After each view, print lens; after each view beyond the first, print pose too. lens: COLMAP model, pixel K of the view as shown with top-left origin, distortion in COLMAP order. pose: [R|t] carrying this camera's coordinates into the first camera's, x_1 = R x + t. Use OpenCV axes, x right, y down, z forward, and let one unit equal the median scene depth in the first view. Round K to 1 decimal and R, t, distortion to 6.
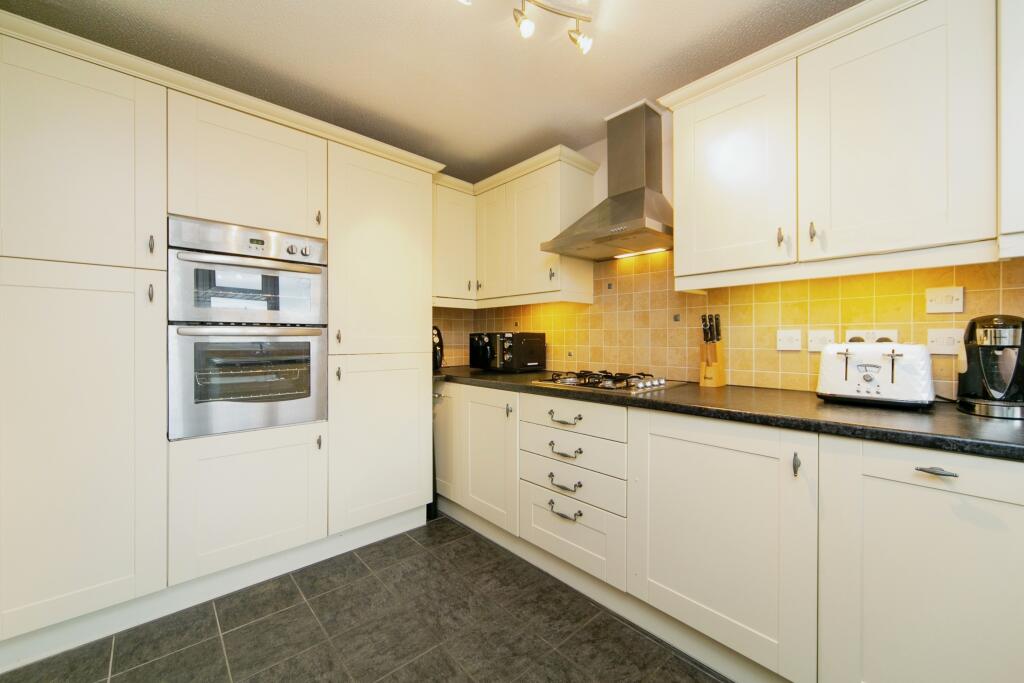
lens RADIAL K [[399.9, 0, 514.3], [0, 399.9, 341.4], [0, 0, 1]] dist [-0.000049, 0.000007]
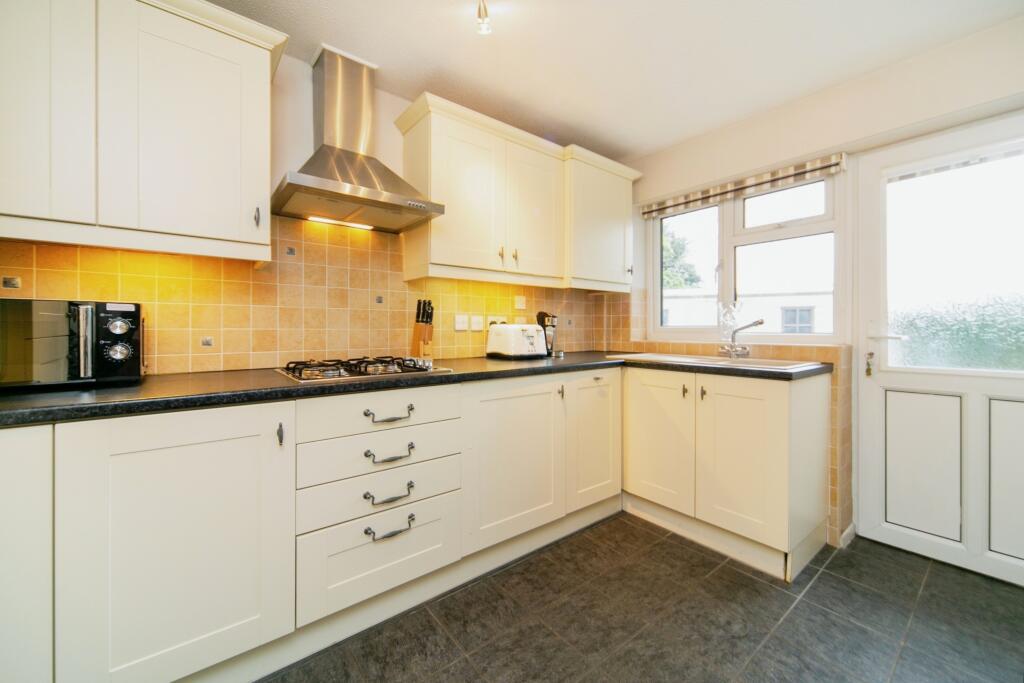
lens RADIAL K [[399.9, 0, 514.5], [0, 399.9, 330.9], [0, 0, 1]] dist [-0.000049, 0.000007]
pose [[0.061314, -0.005198, 0.998105, -0.691897], [0.005231, 0.999974, 0.004886, 0.019410], [-0.998105, 0.004921, 0.061340, 0.718111]]
